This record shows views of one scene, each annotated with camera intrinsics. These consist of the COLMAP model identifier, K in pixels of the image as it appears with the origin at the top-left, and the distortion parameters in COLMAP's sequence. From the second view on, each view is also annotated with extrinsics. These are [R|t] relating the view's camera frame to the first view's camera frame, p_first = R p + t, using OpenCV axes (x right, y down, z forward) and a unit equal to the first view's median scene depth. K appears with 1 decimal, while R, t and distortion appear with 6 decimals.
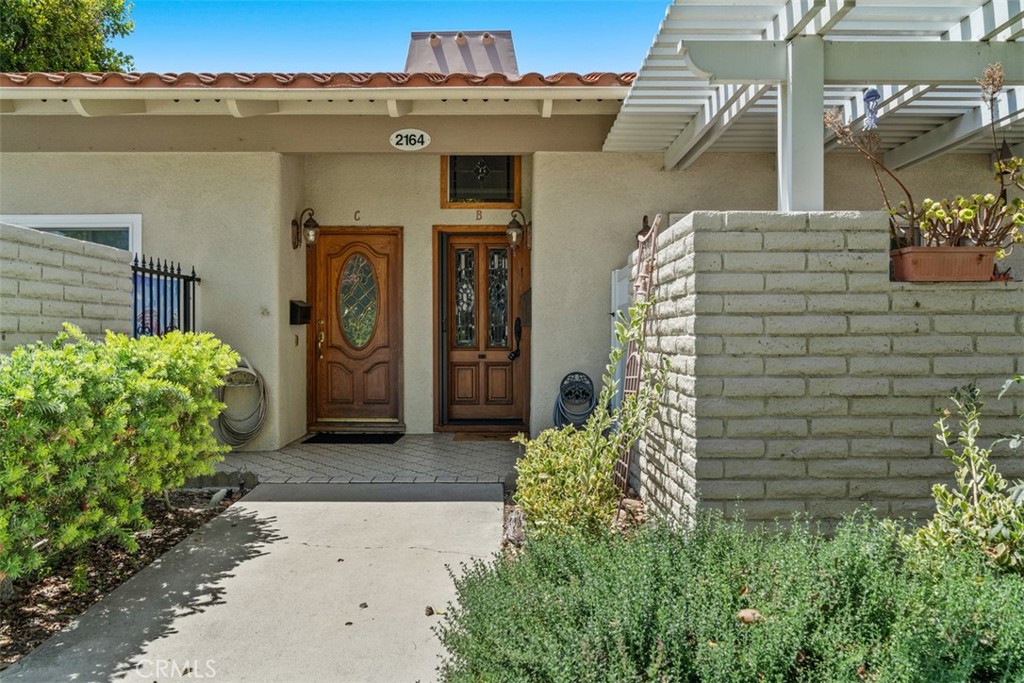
lens RADIAL K [[723.9, 0, 512.0], [0, 723.9, 341.5], [0, 0, 1]] dist [-0.003626, 0.001407]
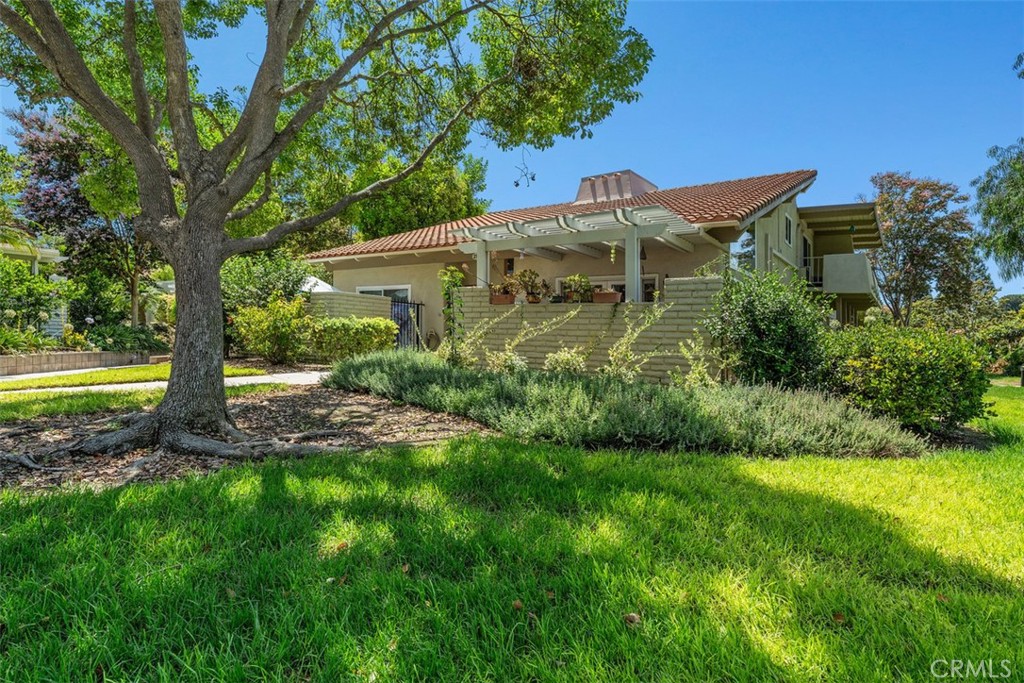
lens RADIAL K [[532.4, 0, 512.0], [0, 532.4, 341.5], [0, 0, 1]] dist [-0.000189, -0.000011]
pose [[0.822703, 0.028910, -0.567736, 1.584101], [-0.031096, 0.999499, 0.005835, 0.069728], [0.567620, 0.012854, 0.823190, -0.916780]]
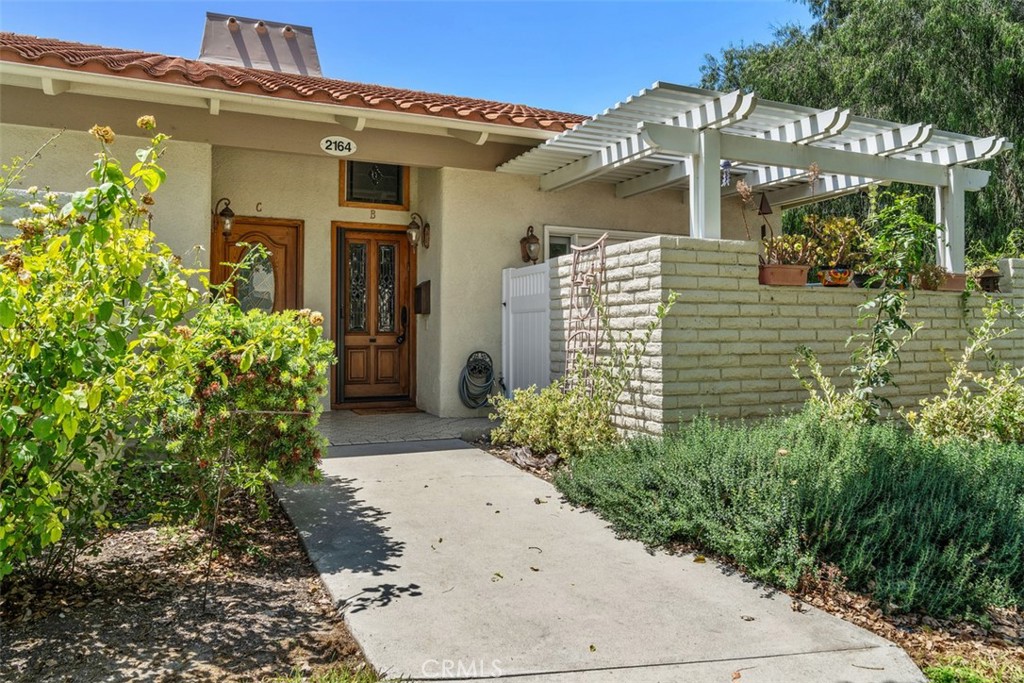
lens RADIAL K [[775.6, 0, 513.7], [0, 775.6, 315.6], [0, 0, 1]] dist [-0.005917, 0.001083]
pose [[0.907500, 0.011813, 0.419887, -0.503952], [0.001671, 0.999495, -0.031732, 0.030060], [-0.420050, 0.029499, 0.907022, -0.253921]]
